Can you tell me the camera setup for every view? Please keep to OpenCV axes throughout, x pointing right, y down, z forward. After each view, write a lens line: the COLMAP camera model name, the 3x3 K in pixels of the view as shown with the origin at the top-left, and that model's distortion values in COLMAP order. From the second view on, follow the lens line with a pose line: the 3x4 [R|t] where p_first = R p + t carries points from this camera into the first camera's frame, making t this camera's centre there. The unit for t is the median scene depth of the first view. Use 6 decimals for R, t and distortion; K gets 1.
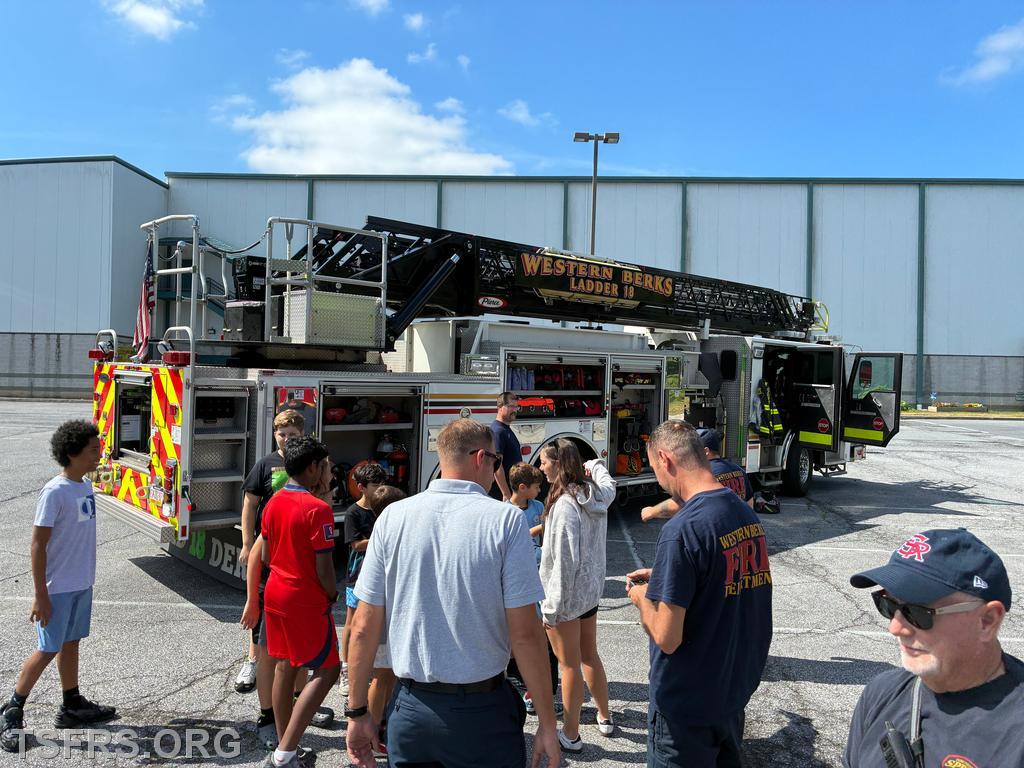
lens RADIAL K [[780.9, 0, 510.8], [0, 780.9, 376.6], [0, 0, 1]] dist [0.035095, -0.011555]
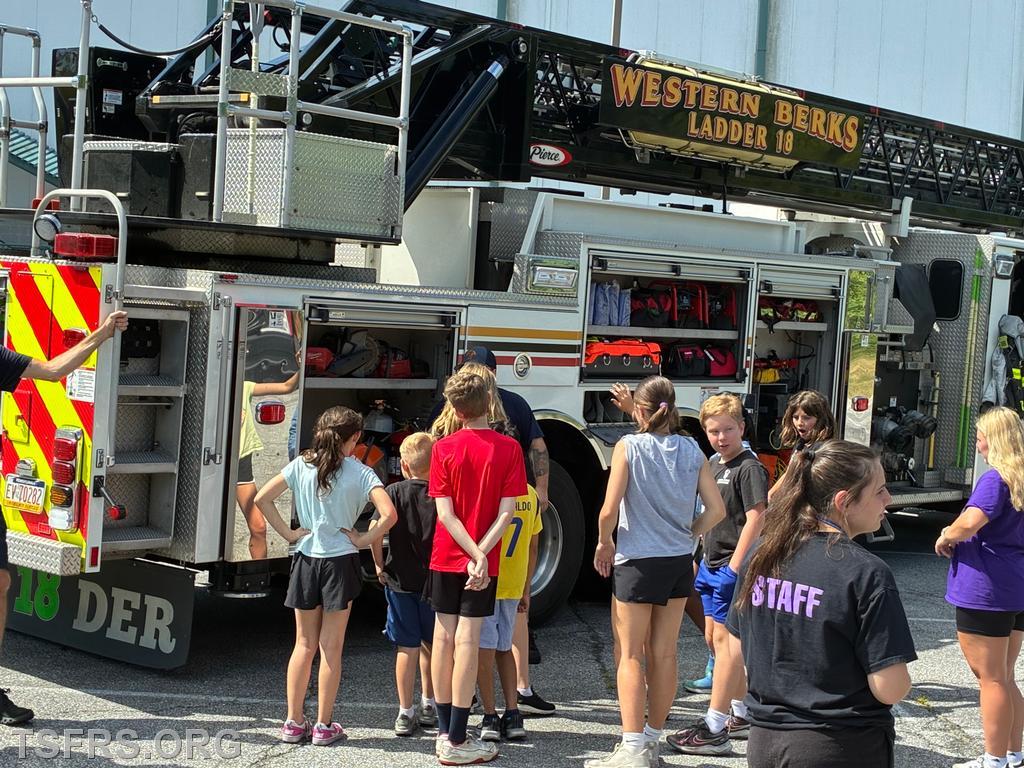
lens RADIAL K [[1837.2, 0, 512.2], [0, 1837.2, 386.7], [0, 0, 1]] dist [0.038397, 0.000000]
pose [[0.993504, 0.026397, 0.110694, -0.173191], [-0.031631, 0.998450, 0.045802, 0.003659], [-0.109313, -0.049006, 0.992799, -0.215081]]
